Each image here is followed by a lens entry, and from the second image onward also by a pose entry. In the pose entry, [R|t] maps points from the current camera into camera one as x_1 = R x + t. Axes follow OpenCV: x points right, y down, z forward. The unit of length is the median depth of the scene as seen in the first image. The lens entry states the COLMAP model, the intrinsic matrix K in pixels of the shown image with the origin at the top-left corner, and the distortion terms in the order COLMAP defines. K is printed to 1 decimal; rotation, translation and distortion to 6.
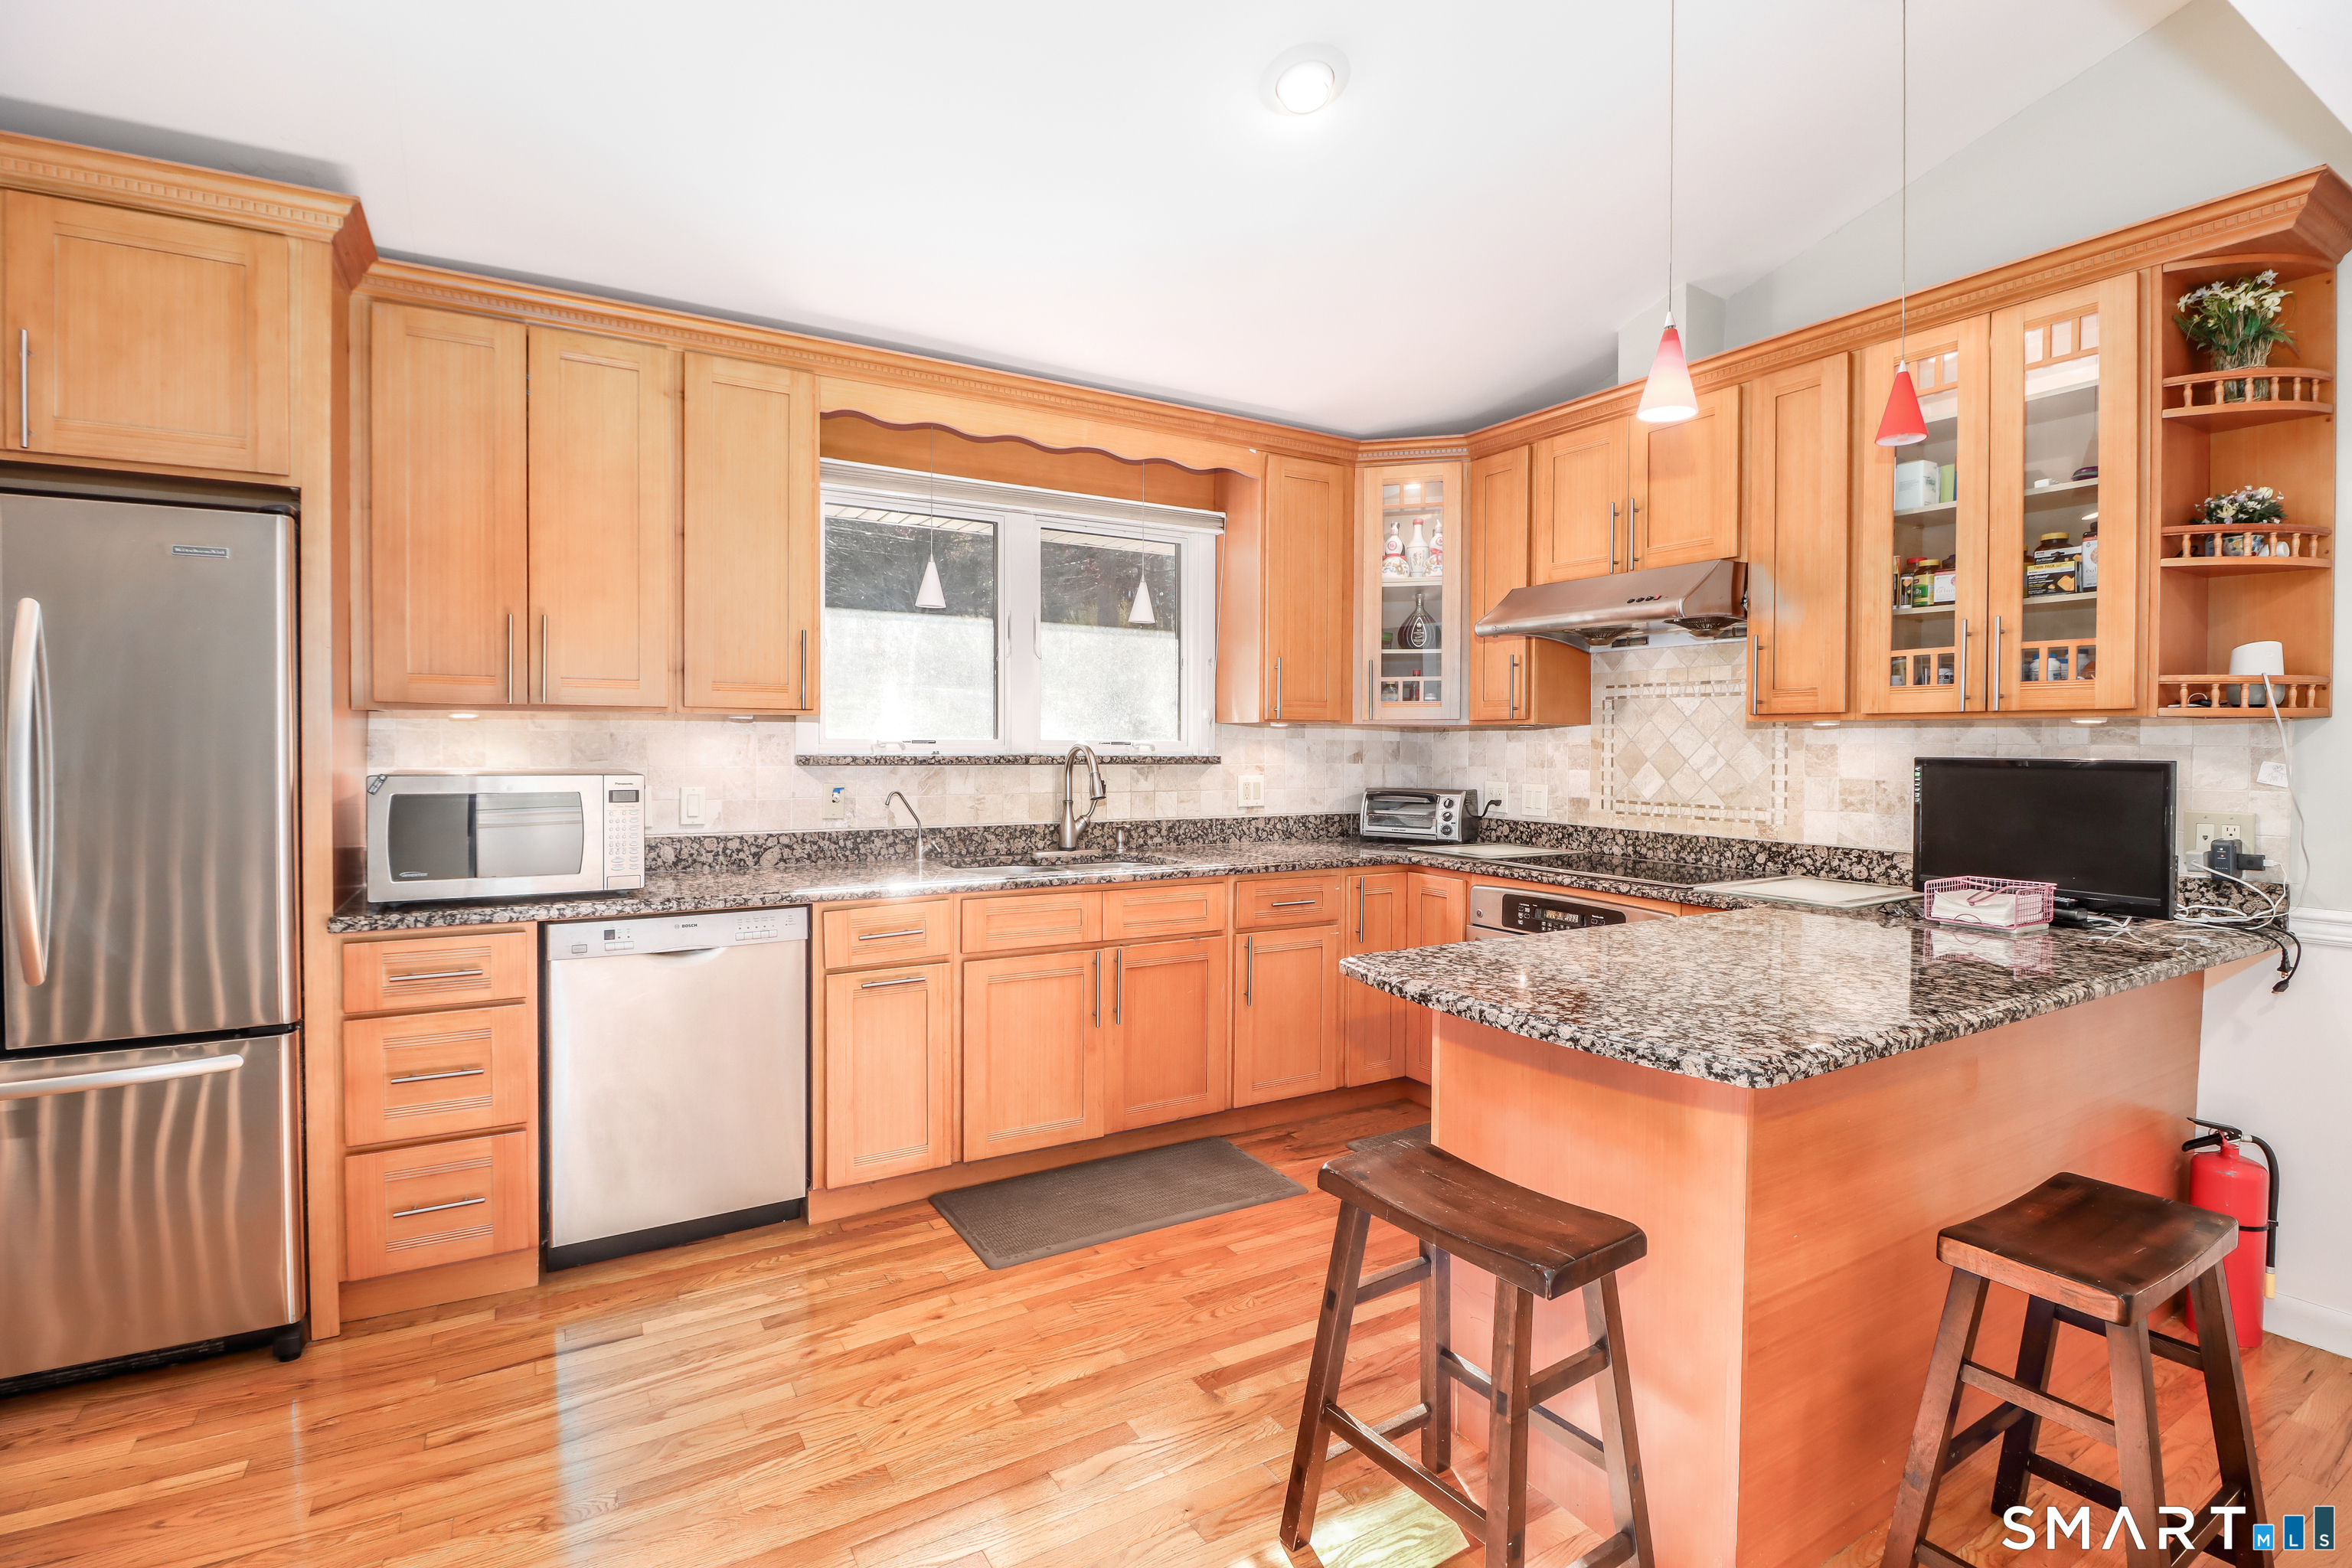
lens RADIAL K [[1086.3, 0, 1175.0], [0, 1086.3, 769.8], [0, 0, 1]] dist [0.000488, -0.007513]
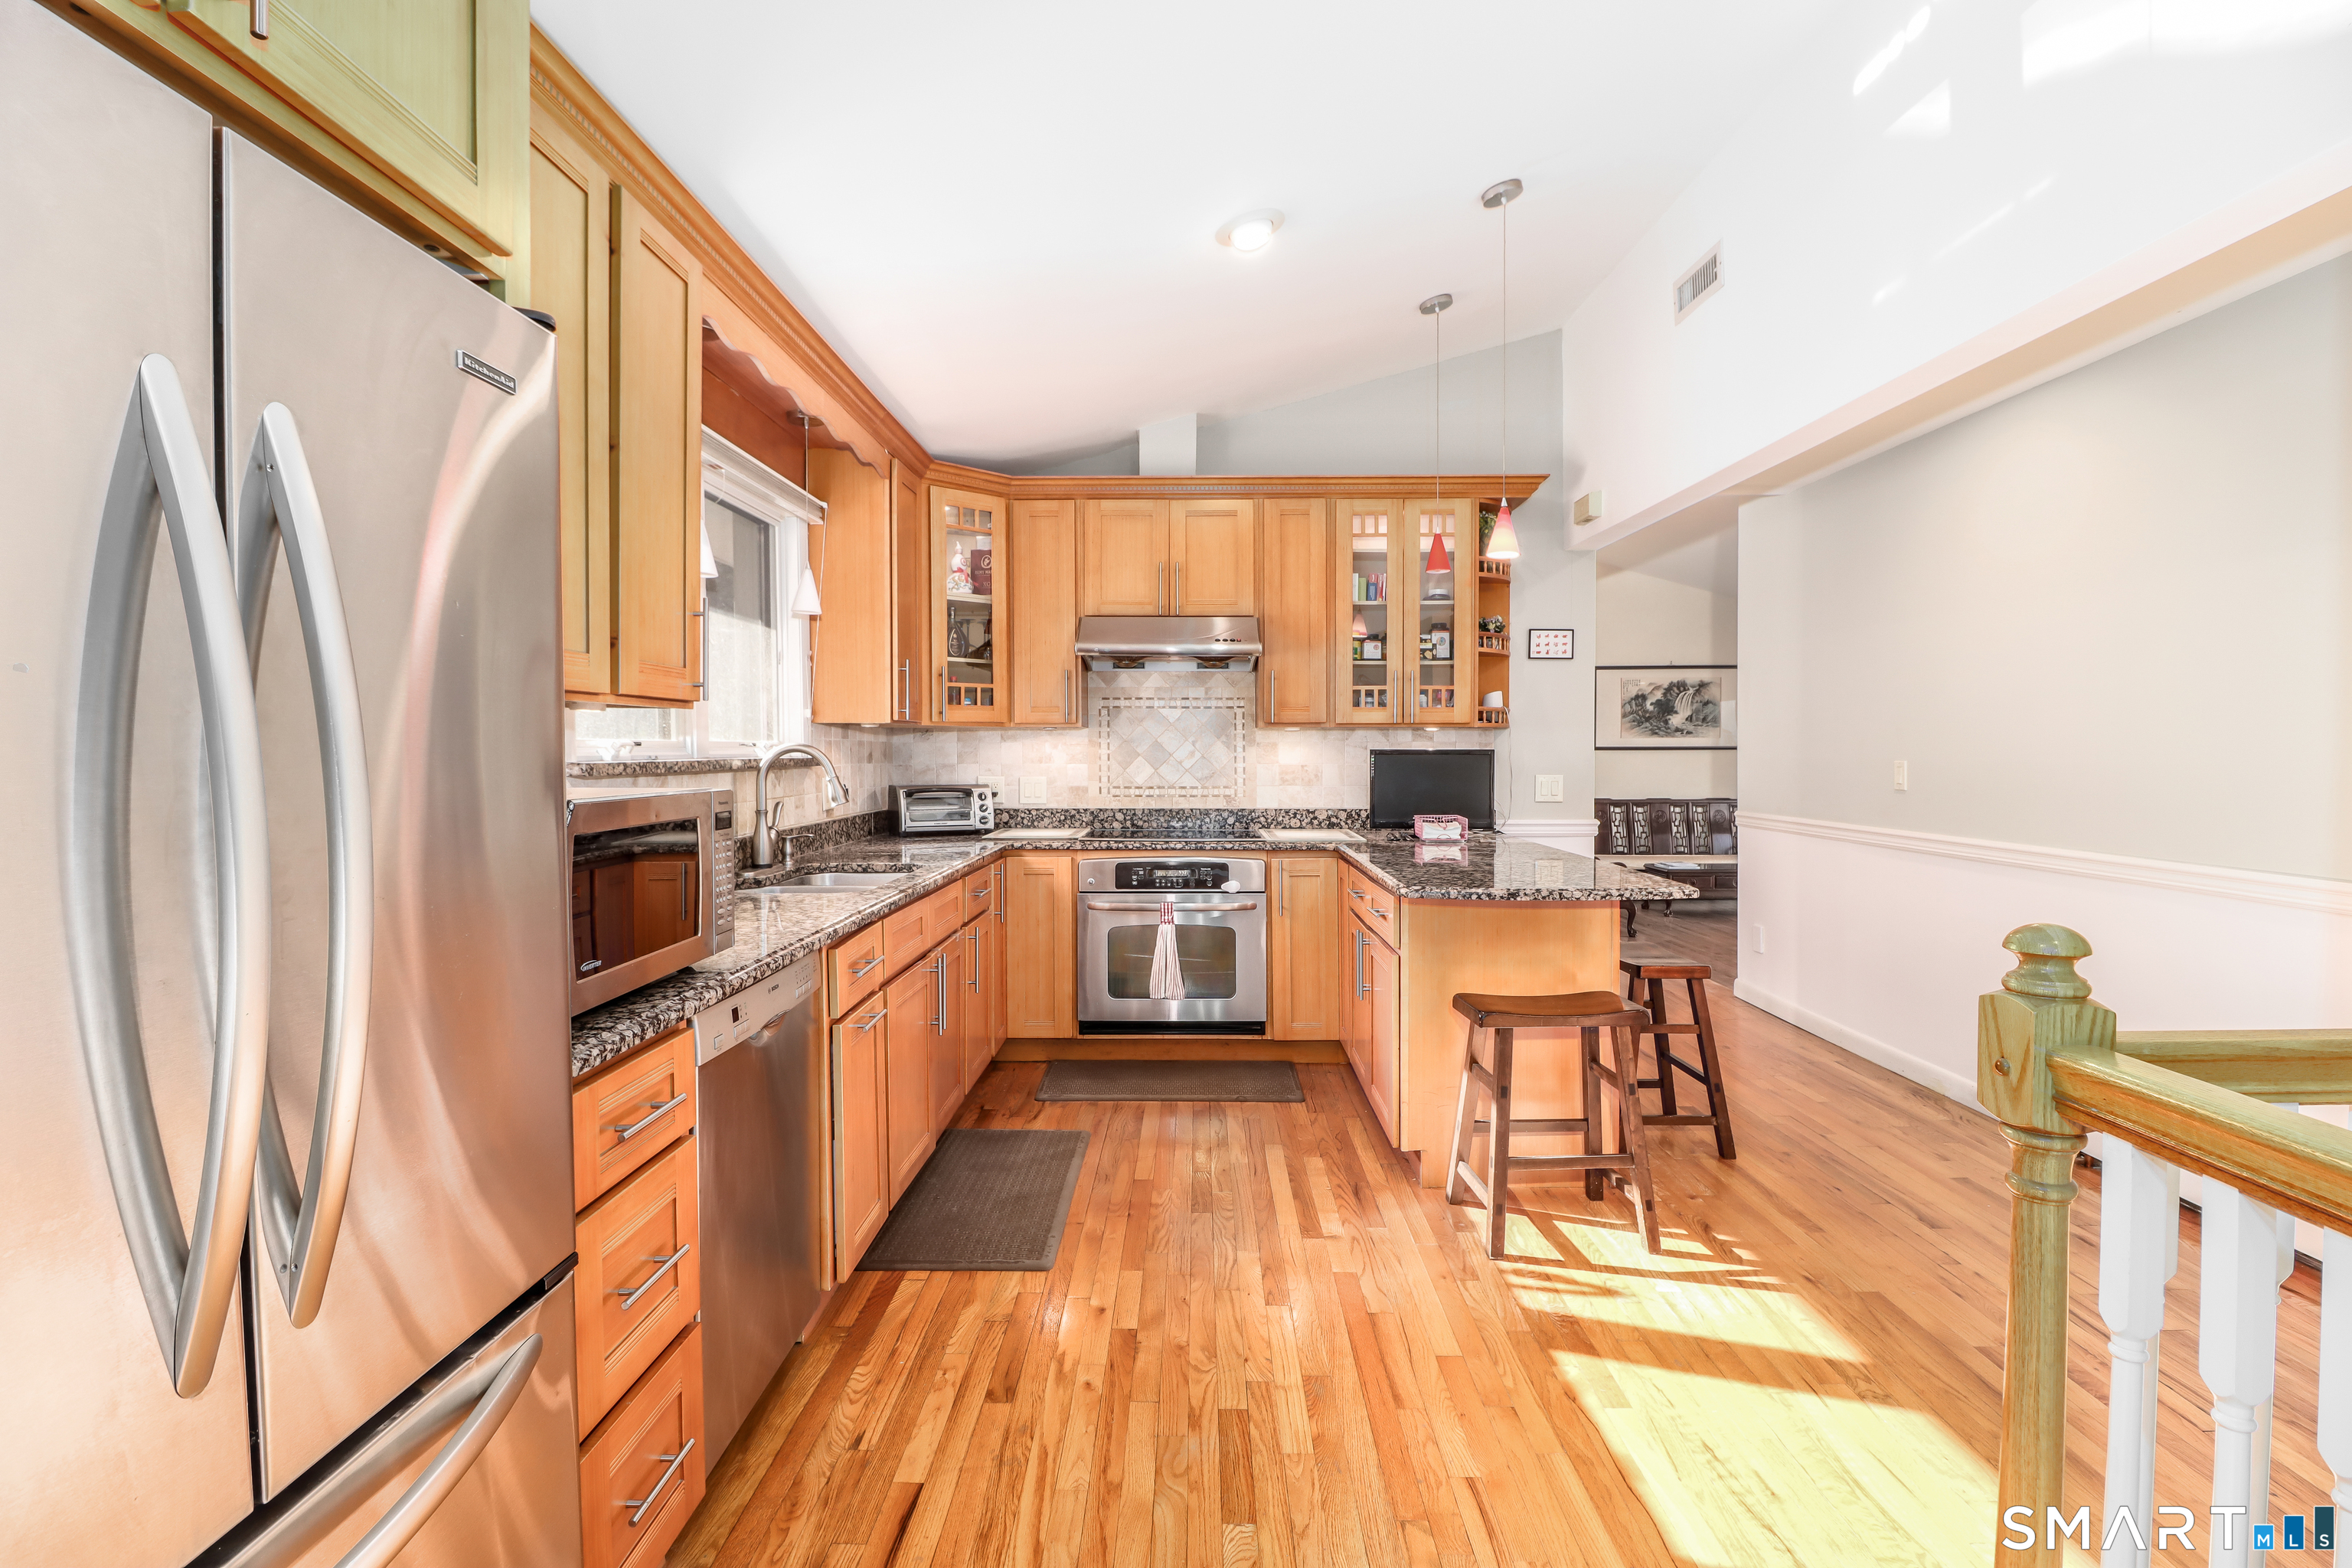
lens RADIAL K [[1086.3, 0, 1169.7], [0, 1086.3, 773.2], [0, 0, 1]] dist [0.000488, -0.007513]
pose [[0.533697, -0.027156, 0.845240, -0.711119], [0.025145, 0.999552, 0.016236, -0.007771], [-0.845302, 0.012589, 0.534140, 0.276975]]
